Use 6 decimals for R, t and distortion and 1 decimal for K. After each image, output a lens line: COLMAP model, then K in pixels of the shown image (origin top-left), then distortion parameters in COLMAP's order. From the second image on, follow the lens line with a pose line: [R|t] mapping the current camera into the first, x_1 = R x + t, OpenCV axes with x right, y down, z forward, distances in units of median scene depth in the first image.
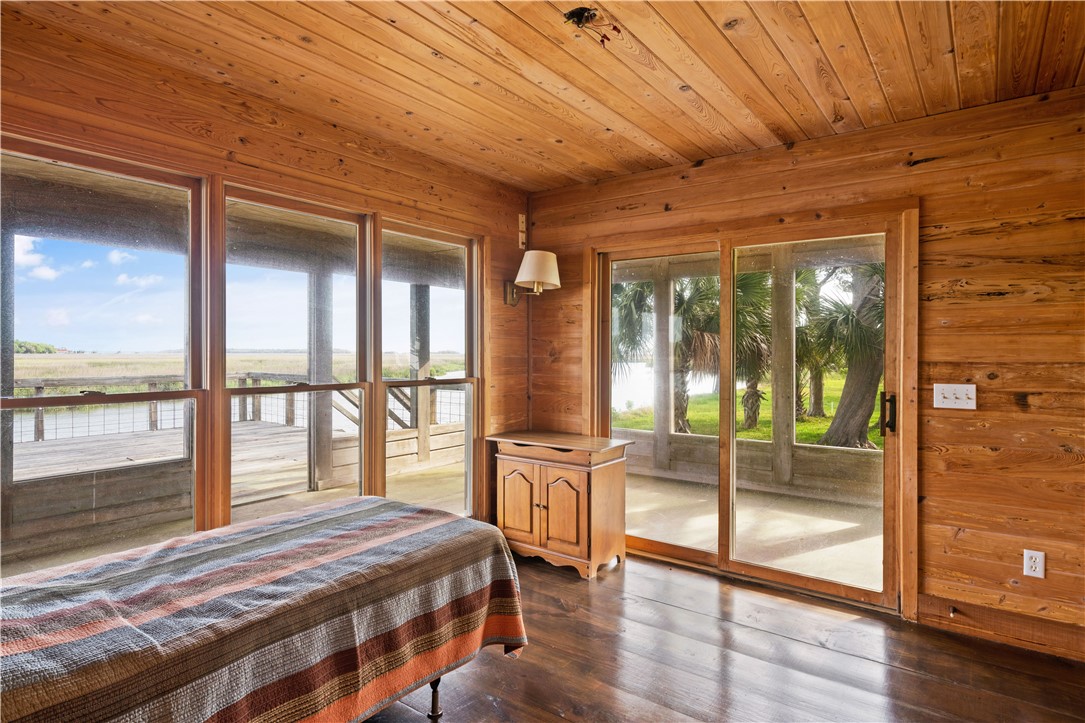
lens RADIAL K [[616.1, 0, 540.4], [0, 616.1, 358.3], [0, 0, 1]] dist [0.000360, -0.000722]
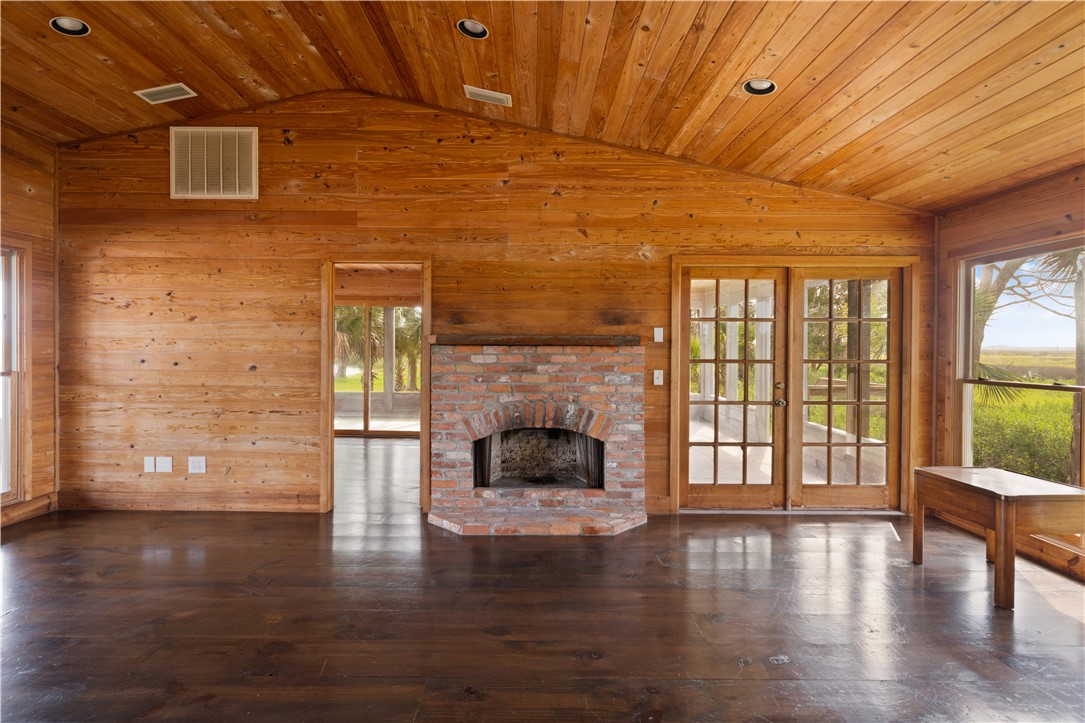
lens RADIAL K [[570.3, 0, 548.3], [0, 570.3, 349.4], [0, 0, 1]] dist [0.002919, -0.000015]
pose [[0.798091, 0.006397, 0.602503, -0.443944], [-0.008158, 0.999967, 0.000189, -0.008472], [-0.602482, -0.005066, 0.798116, -1.135712]]
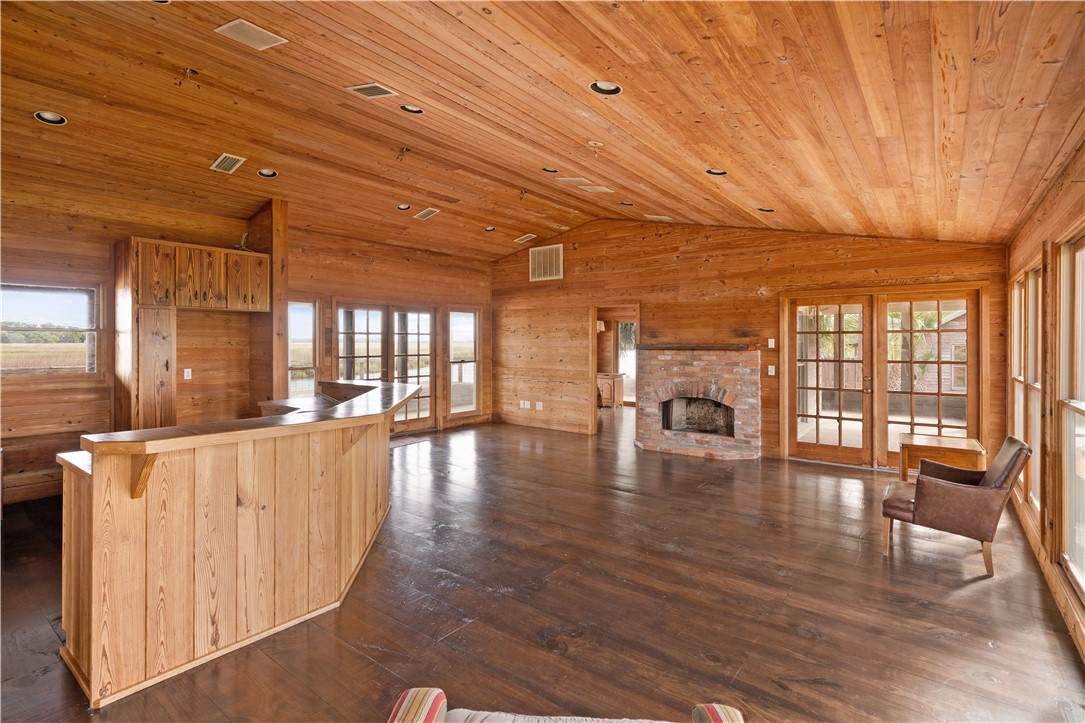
lens RADIAL K [[517.6, 0, 543.8], [0, 517.6, 345.2], [0, 0, 1]] dist [-0.008586, -0.000200]
pose [[0.999964, 0.006904, -0.005027, -0.297976], [-0.006909, 0.999976, -0.000976, -0.025494], [0.005020, 0.001011, 0.999987, -1.937354]]
